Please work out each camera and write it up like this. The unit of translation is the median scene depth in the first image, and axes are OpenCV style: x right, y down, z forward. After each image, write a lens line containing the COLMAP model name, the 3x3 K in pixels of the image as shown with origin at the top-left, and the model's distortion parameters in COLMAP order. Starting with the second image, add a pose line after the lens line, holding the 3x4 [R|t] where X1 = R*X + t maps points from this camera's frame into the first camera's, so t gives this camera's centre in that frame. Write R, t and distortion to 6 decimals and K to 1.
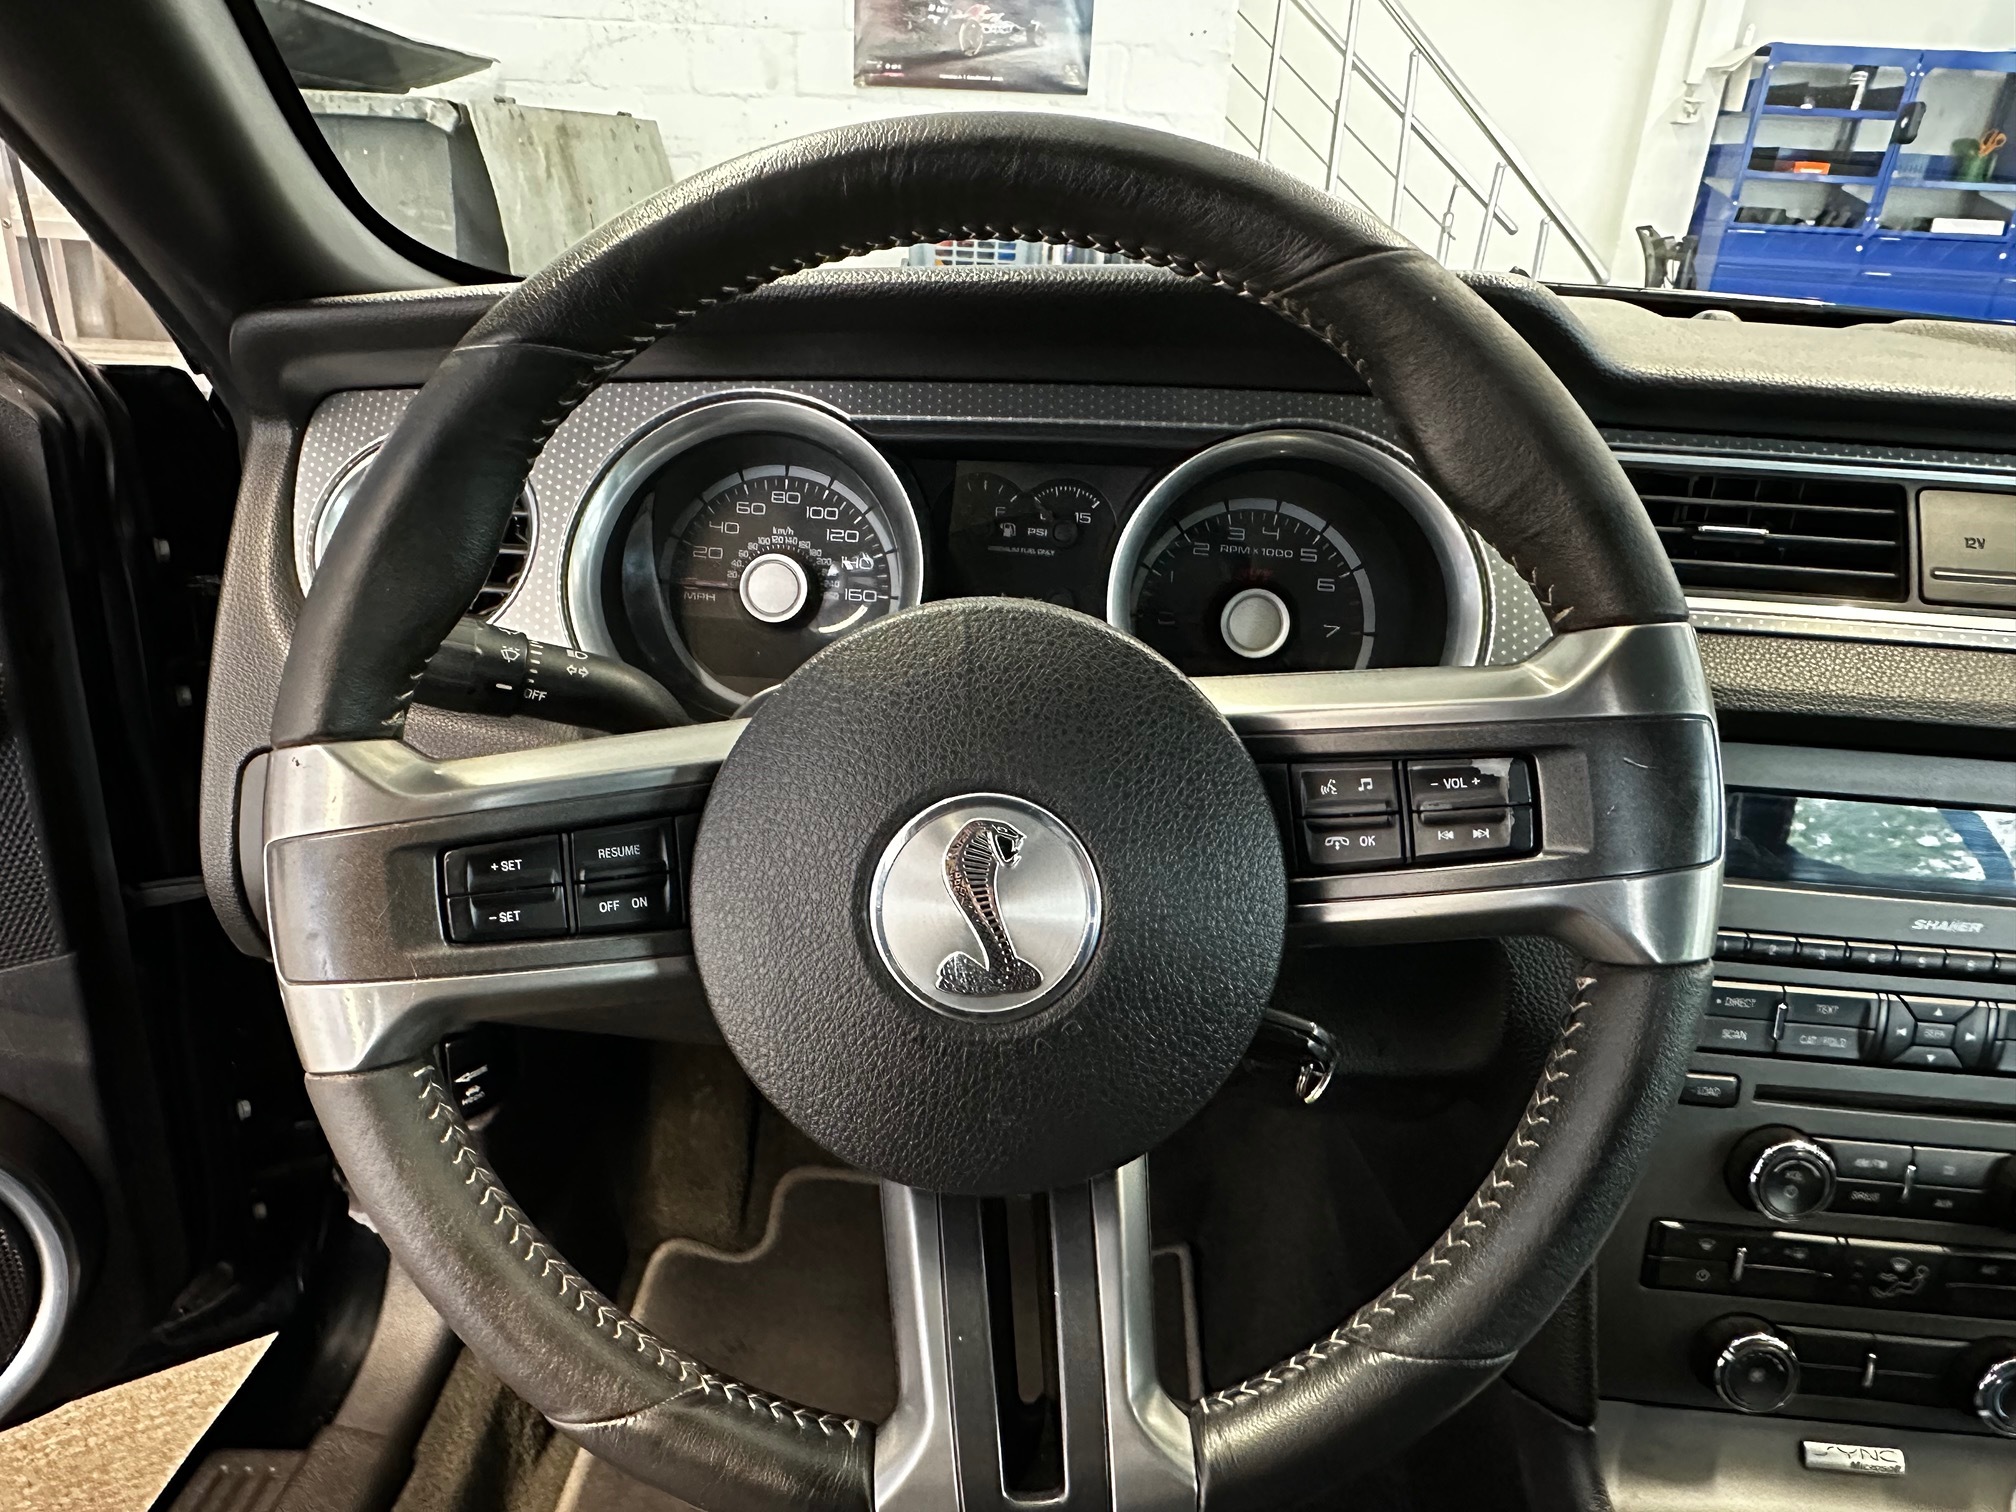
lens RADIAL K [[1315.7, 0, 975.0], [0, 1315.7, 798.4], [0, 0, 1]] dist [-0.007252, 0.003857]
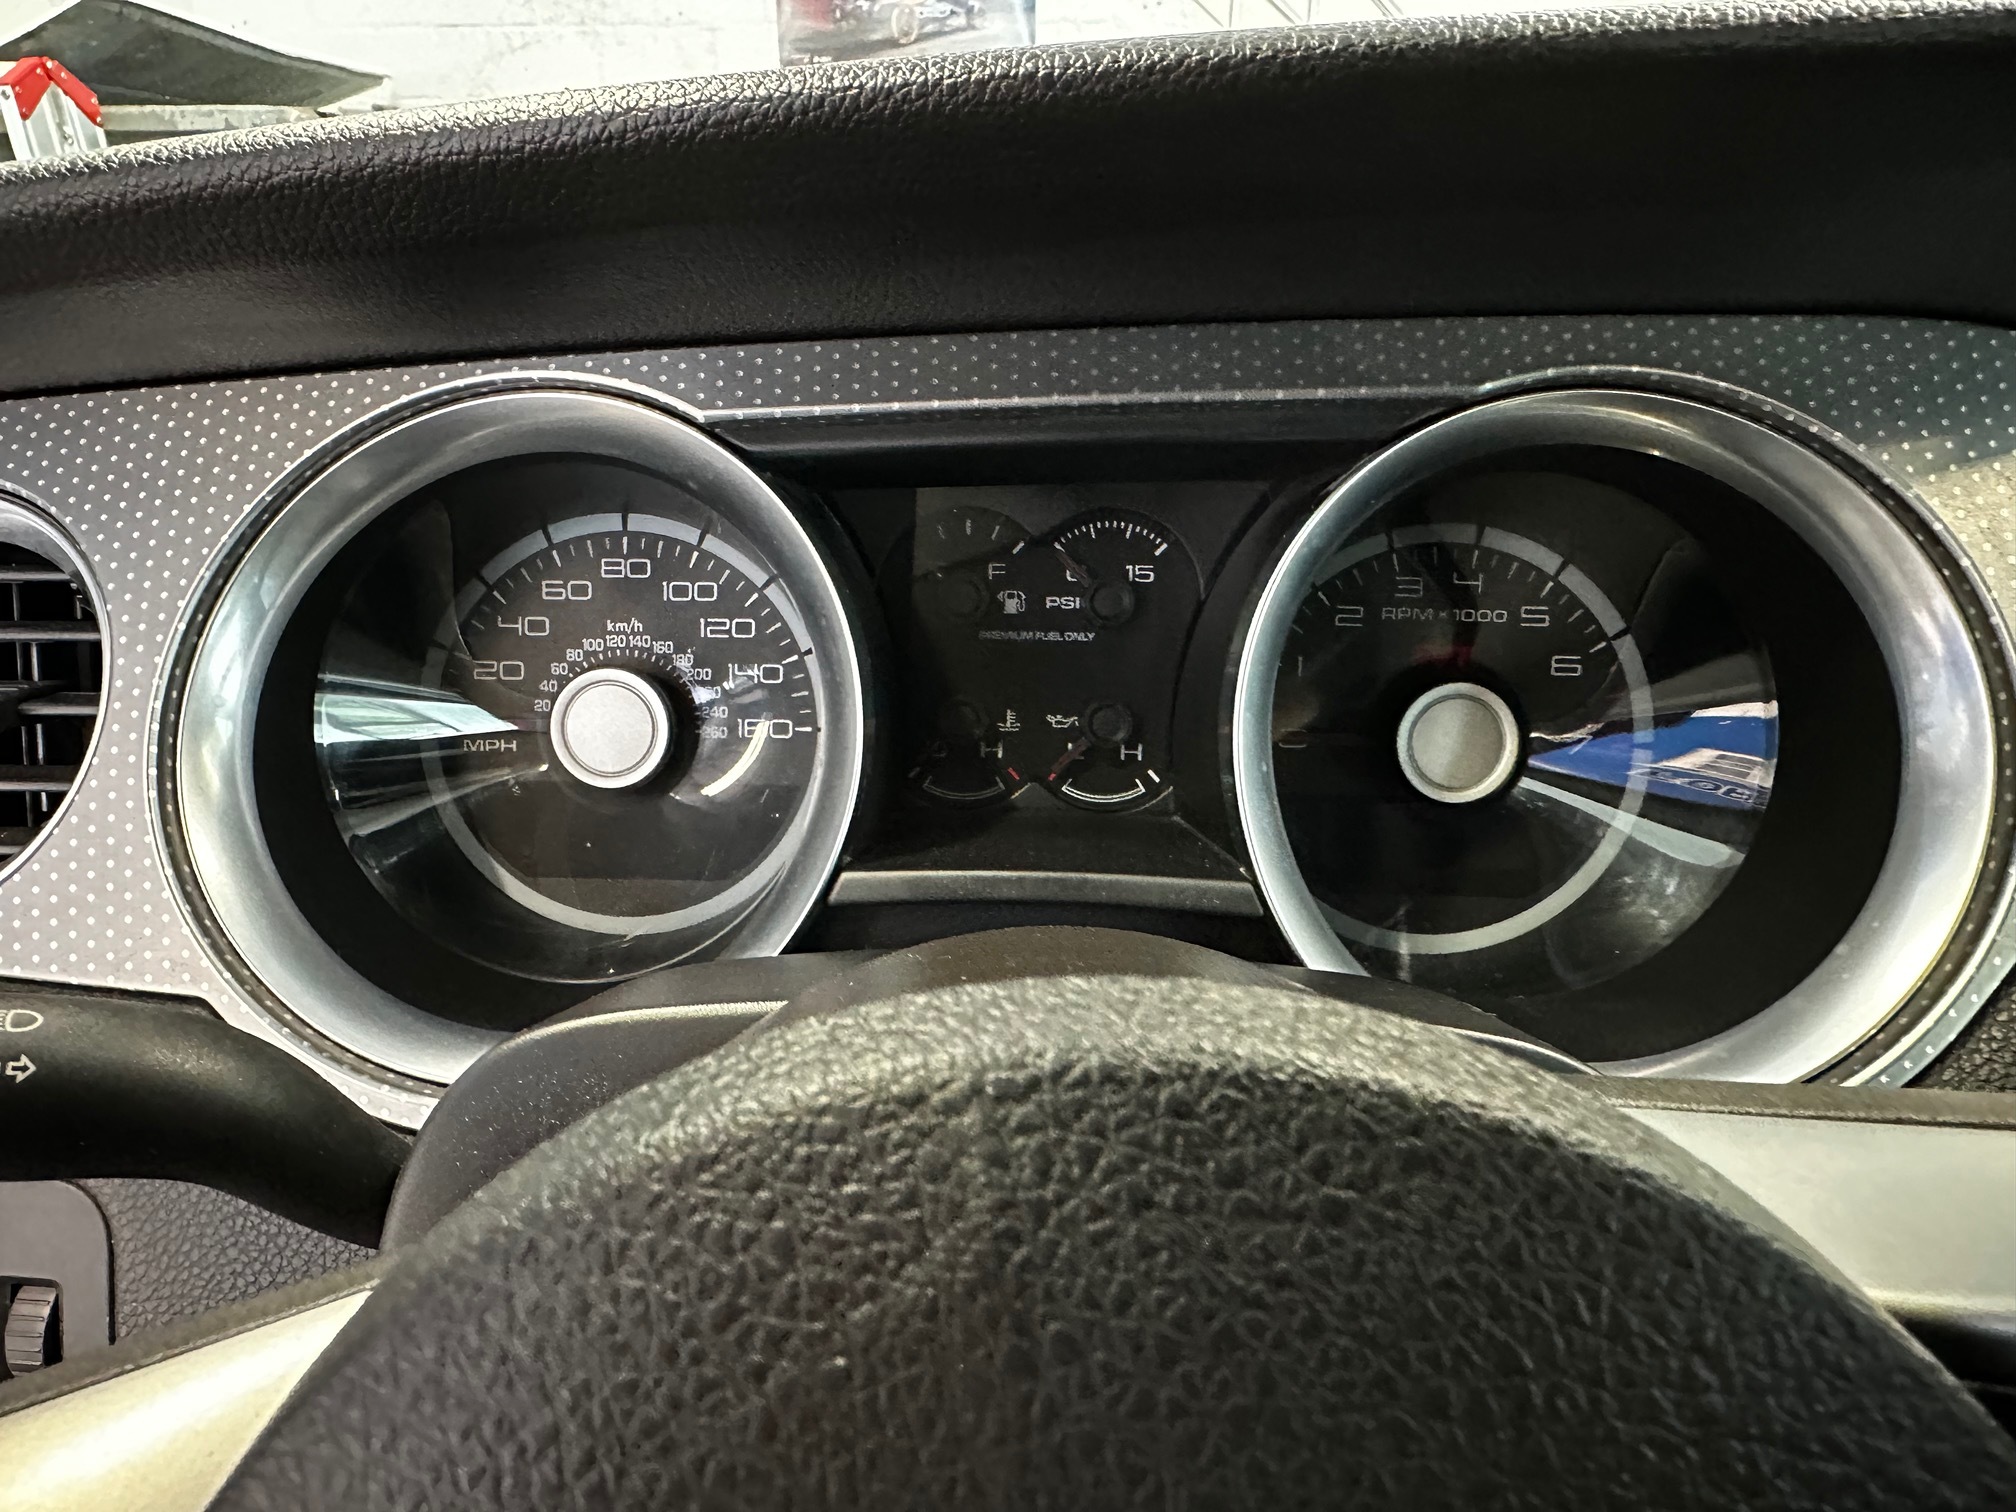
lens RADIAL K [[1315.7, 0, 964.8], [0, 1315.7, 820.6], [0, 0, 1]] dist [-0.007252, 0.003857]
pose [[0.998214, -0.059276, 0.007383, -0.005428], [0.059273, 0.998242, 0.000690, -0.109892], [-0.007411, -0.000251, 0.999973, 0.421879]]
